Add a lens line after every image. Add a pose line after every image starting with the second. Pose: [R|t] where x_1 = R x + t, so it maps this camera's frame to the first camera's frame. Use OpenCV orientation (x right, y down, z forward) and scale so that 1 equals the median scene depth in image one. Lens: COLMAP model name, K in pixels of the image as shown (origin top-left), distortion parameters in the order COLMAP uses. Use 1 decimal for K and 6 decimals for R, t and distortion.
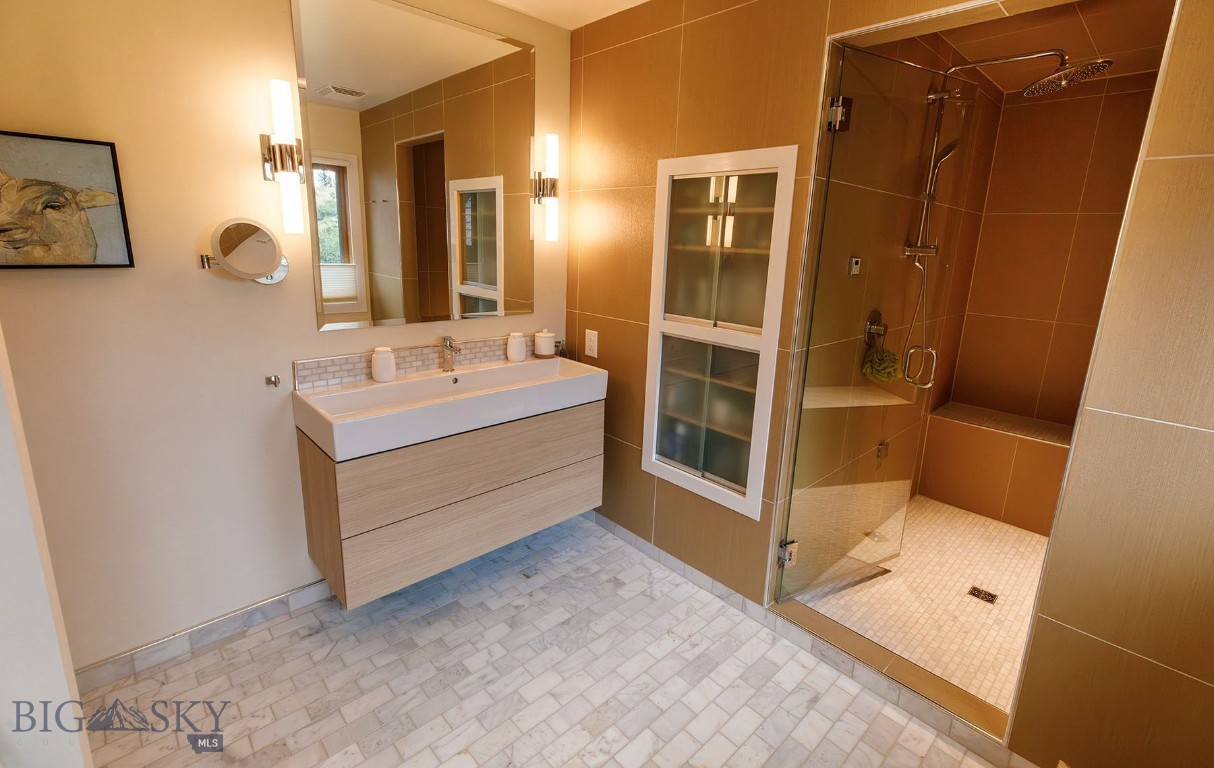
lens RADIAL K [[540.2, 0, 611.4], [0, 540.2, 357.1], [0, 0, 1]] dist [0.000663, 0.000069]
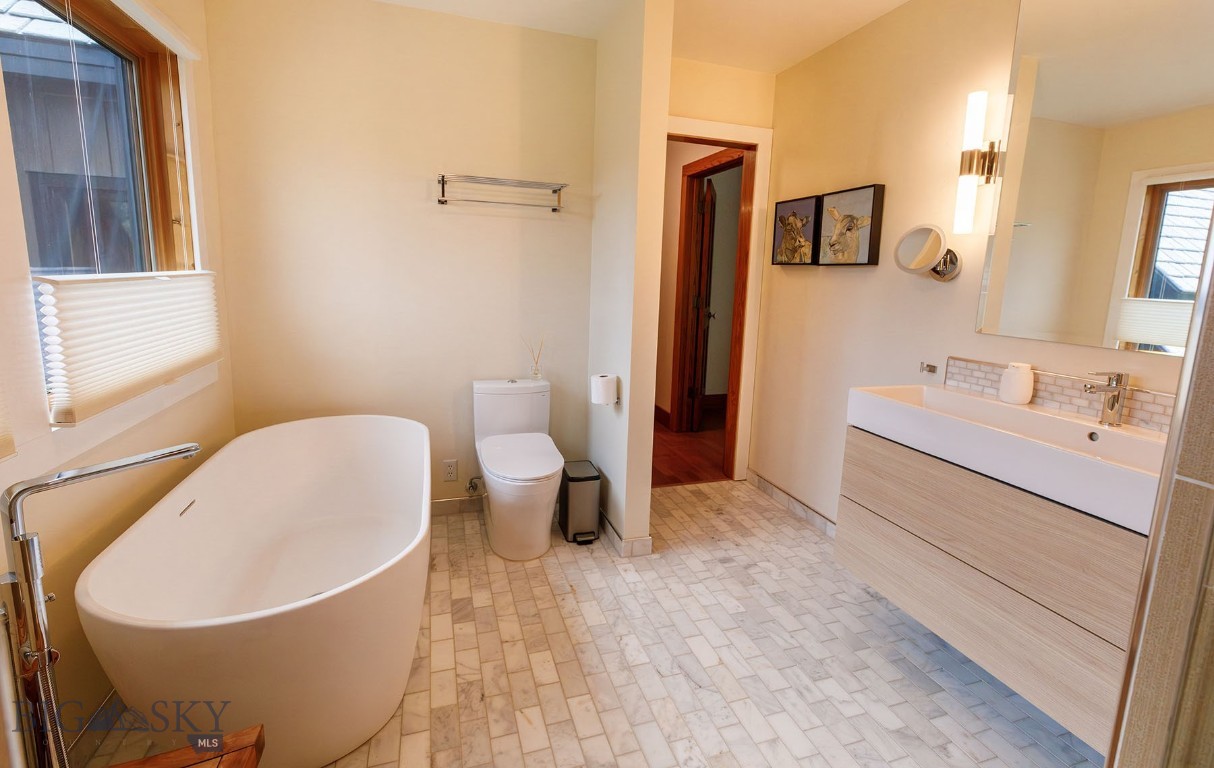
lens RADIAL K [[540.2, 0, 611.4], [0, 540.2, 357.1], [0, 0, 1]] dist [0.000663, 0.000069]
pose [[-0.423367, 0.090365, -0.901440, 0.714853], [-0.240297, 0.948173, 0.207907, -0.058068], [0.873509, 0.304634, -0.379710, 0.926014]]
